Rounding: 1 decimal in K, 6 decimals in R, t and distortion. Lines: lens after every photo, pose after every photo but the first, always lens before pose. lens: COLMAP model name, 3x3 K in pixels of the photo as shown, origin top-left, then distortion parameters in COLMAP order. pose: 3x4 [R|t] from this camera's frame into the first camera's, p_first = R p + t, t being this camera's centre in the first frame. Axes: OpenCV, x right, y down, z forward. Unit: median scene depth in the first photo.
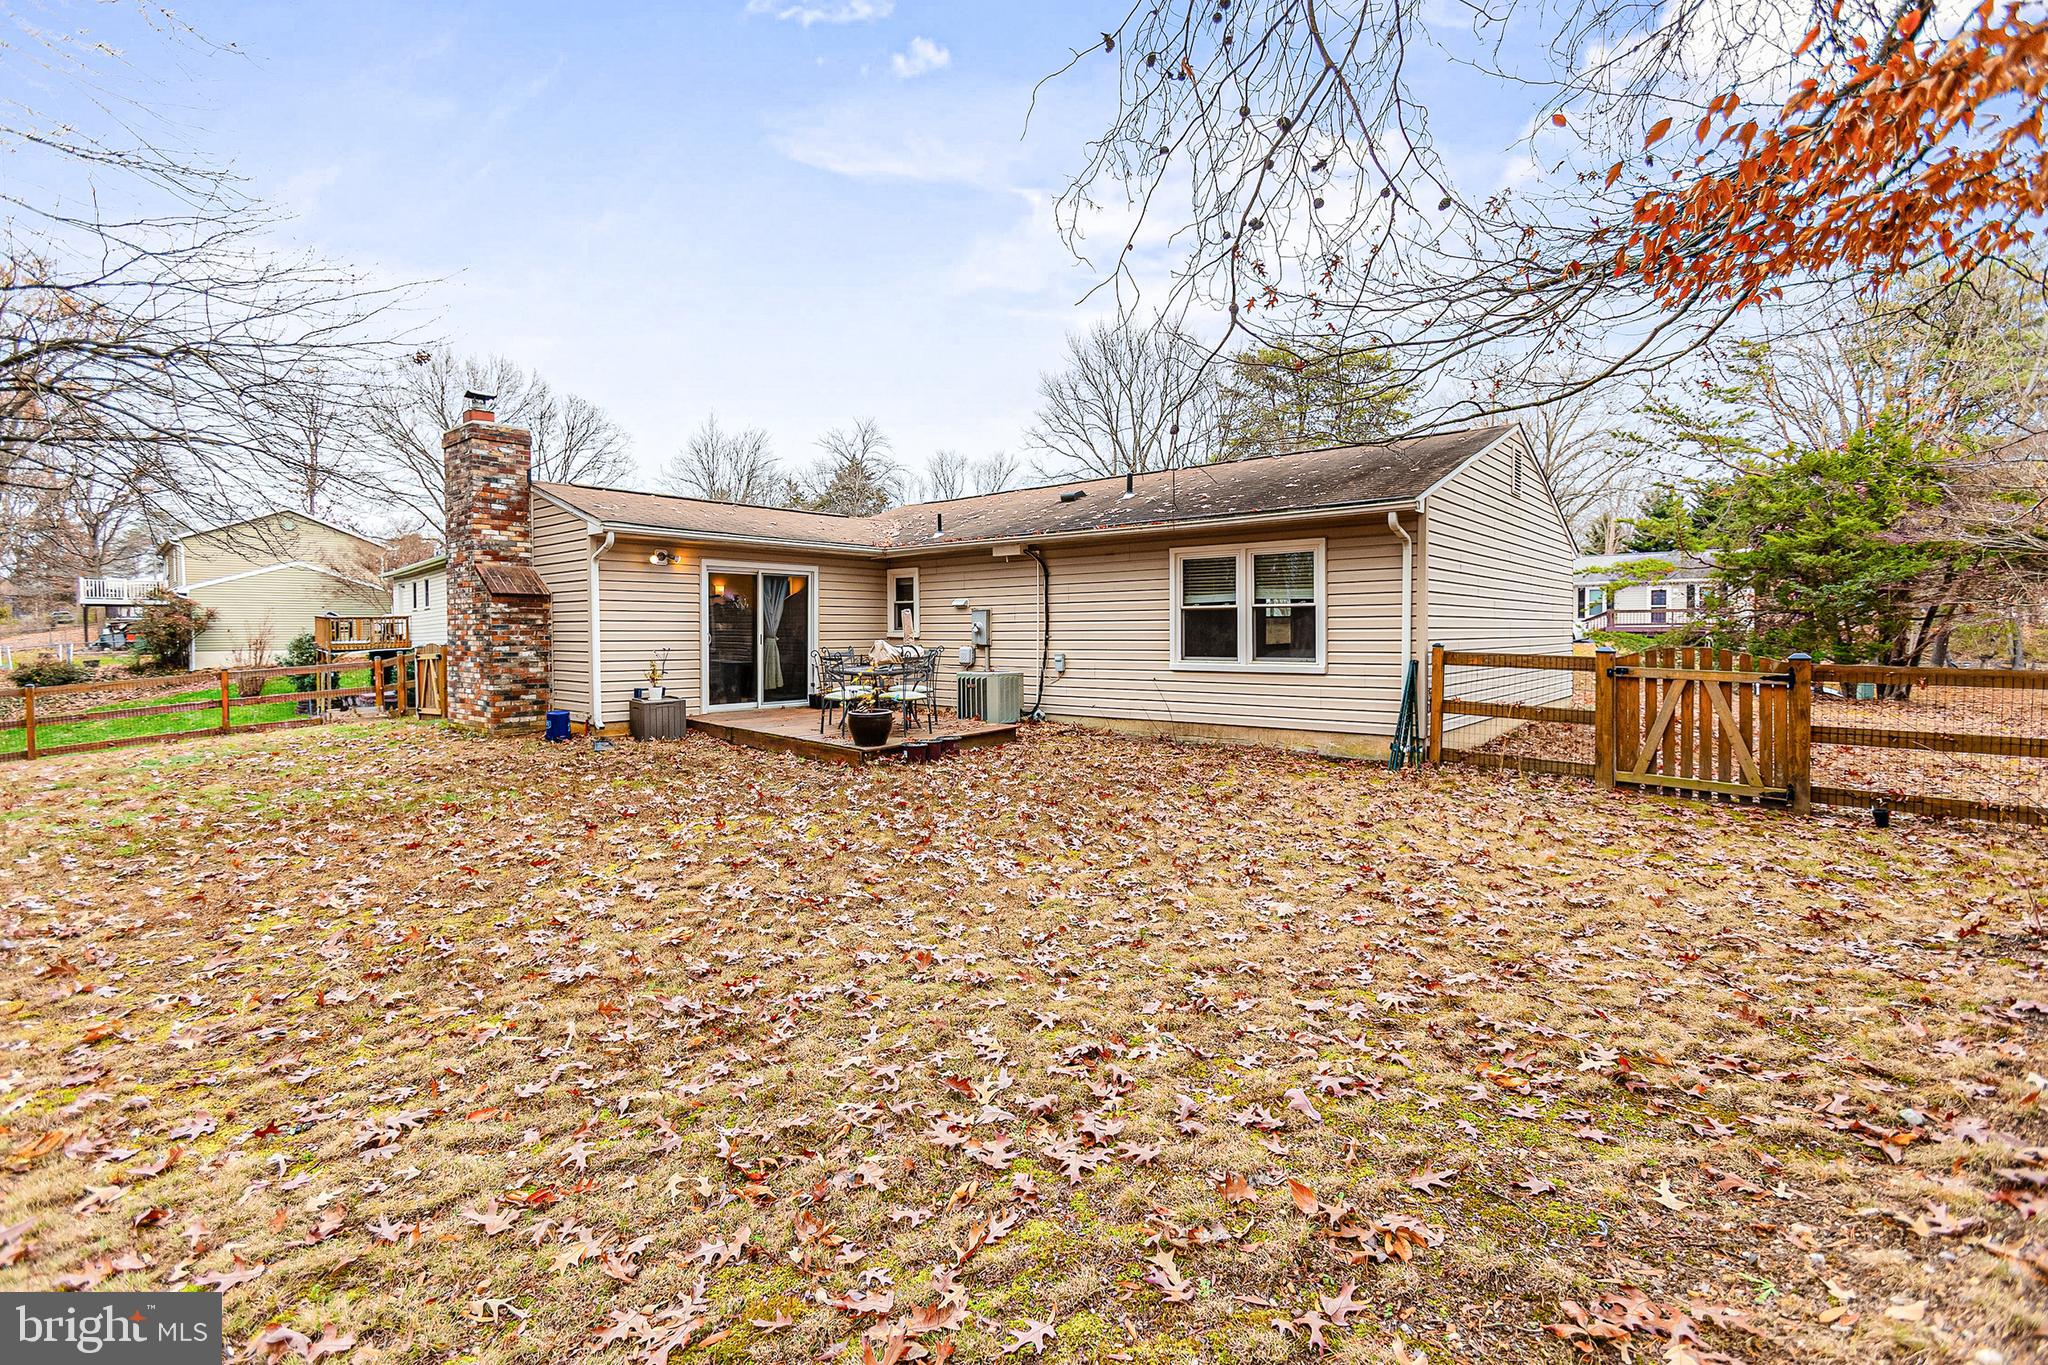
lens RADIAL K [[947.4, 0, 1026.8], [0, 947.4, 663.4], [0, 0, 1]] dist [-0.038089, 0.019246]
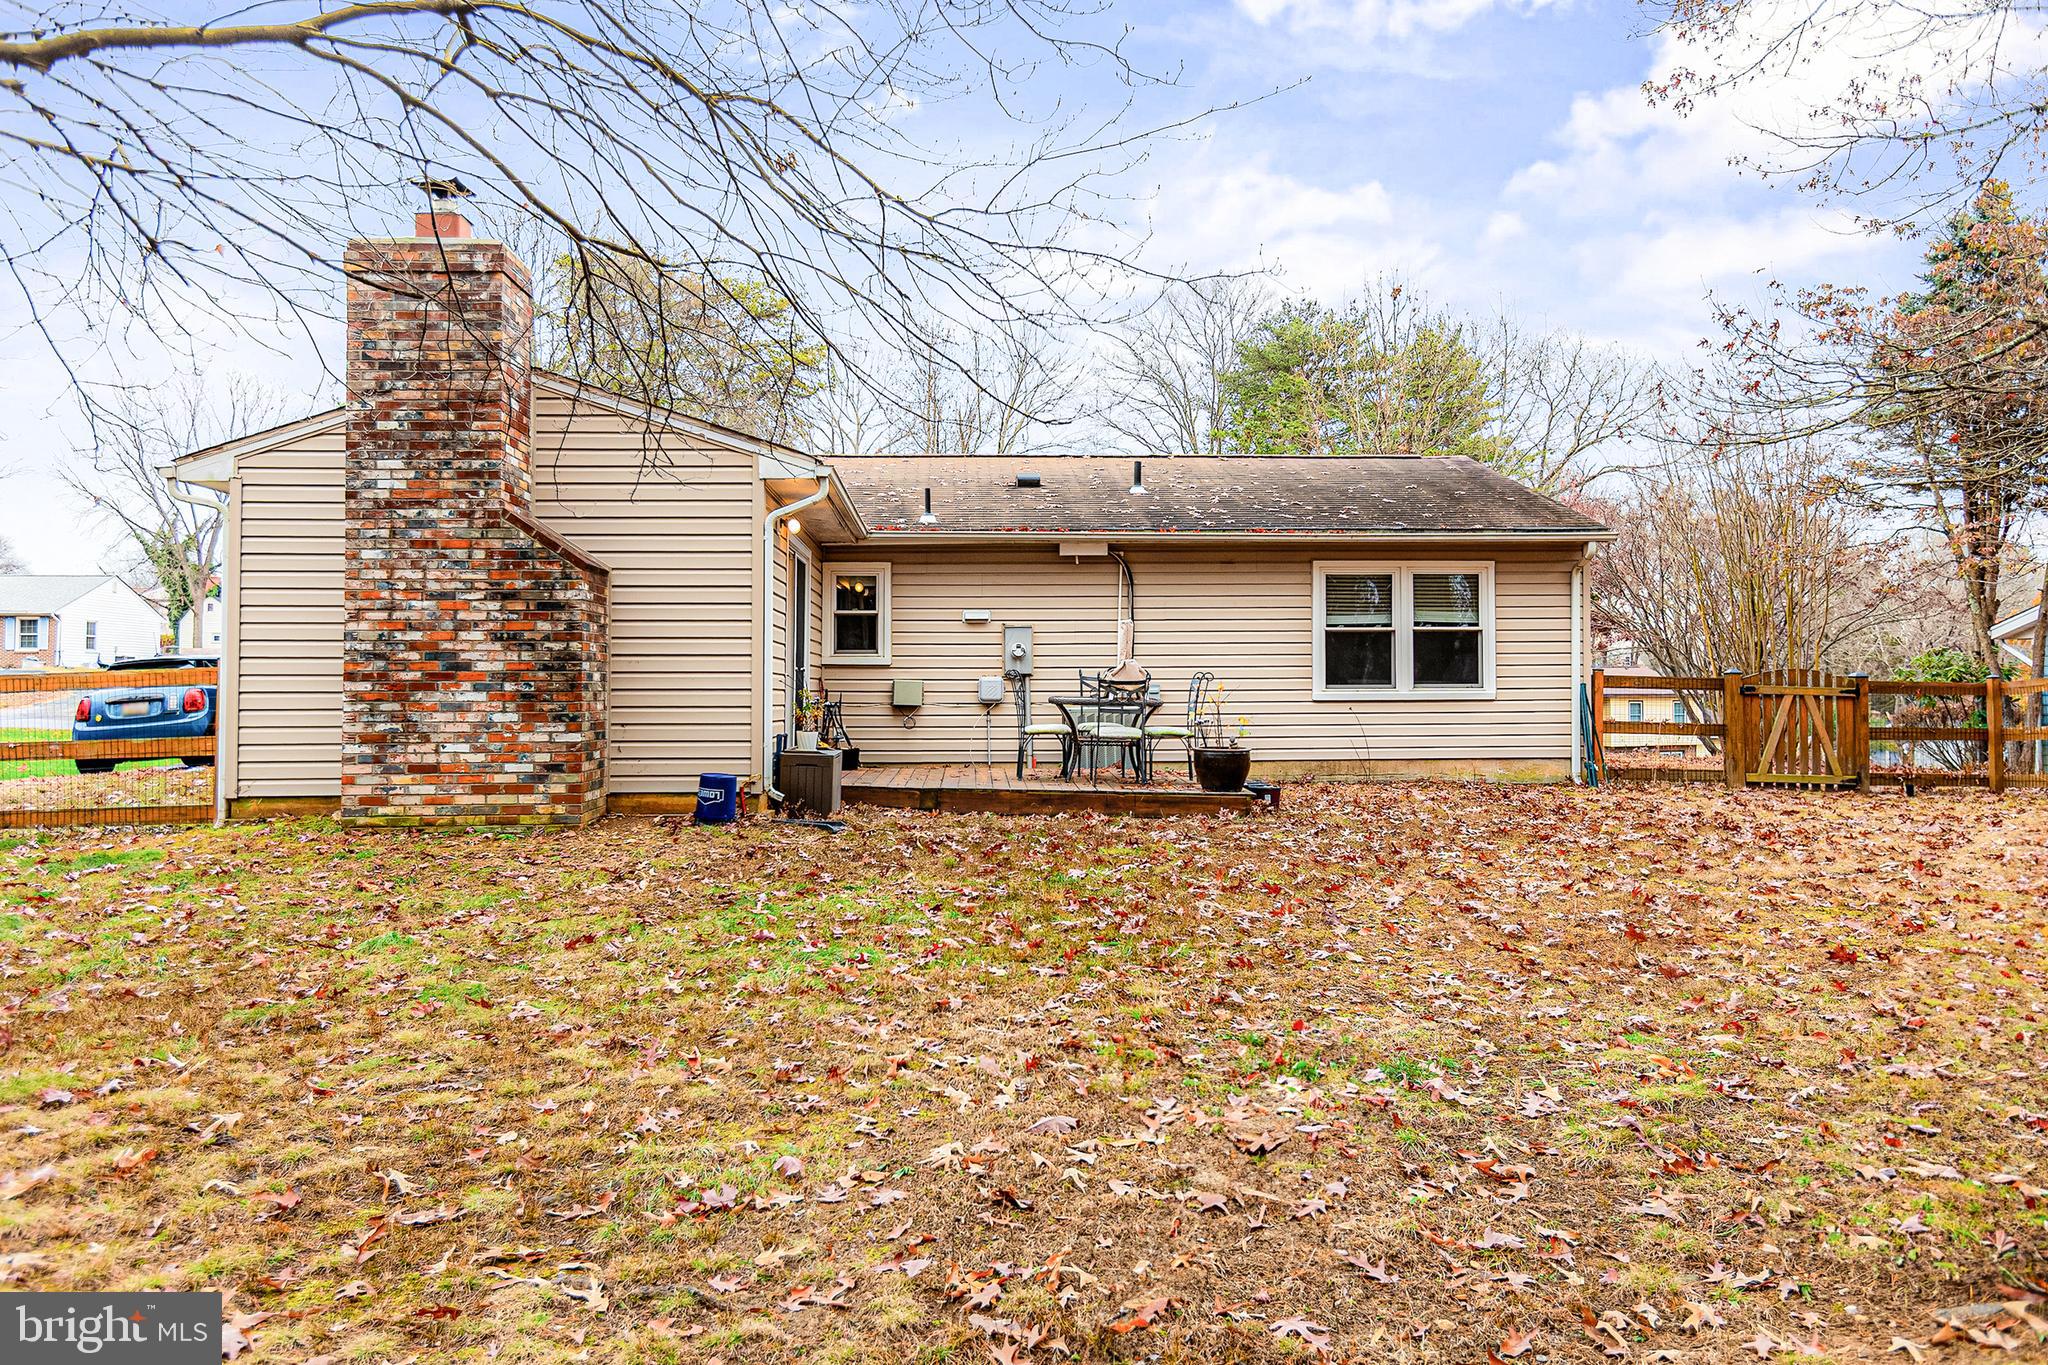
lens RADIAL K [[1472.6, 0, 1024.5], [0, 1472.6, 676.7], [0, 0, 1]] dist [-0.027857, -0.001243]
pose [[0.728153, 0.007563, 0.685373, -1.011152], [0.023999, 0.999045, -0.036522, 0.029780], [-0.684994, 0.043042, 0.727276, 0.209687]]
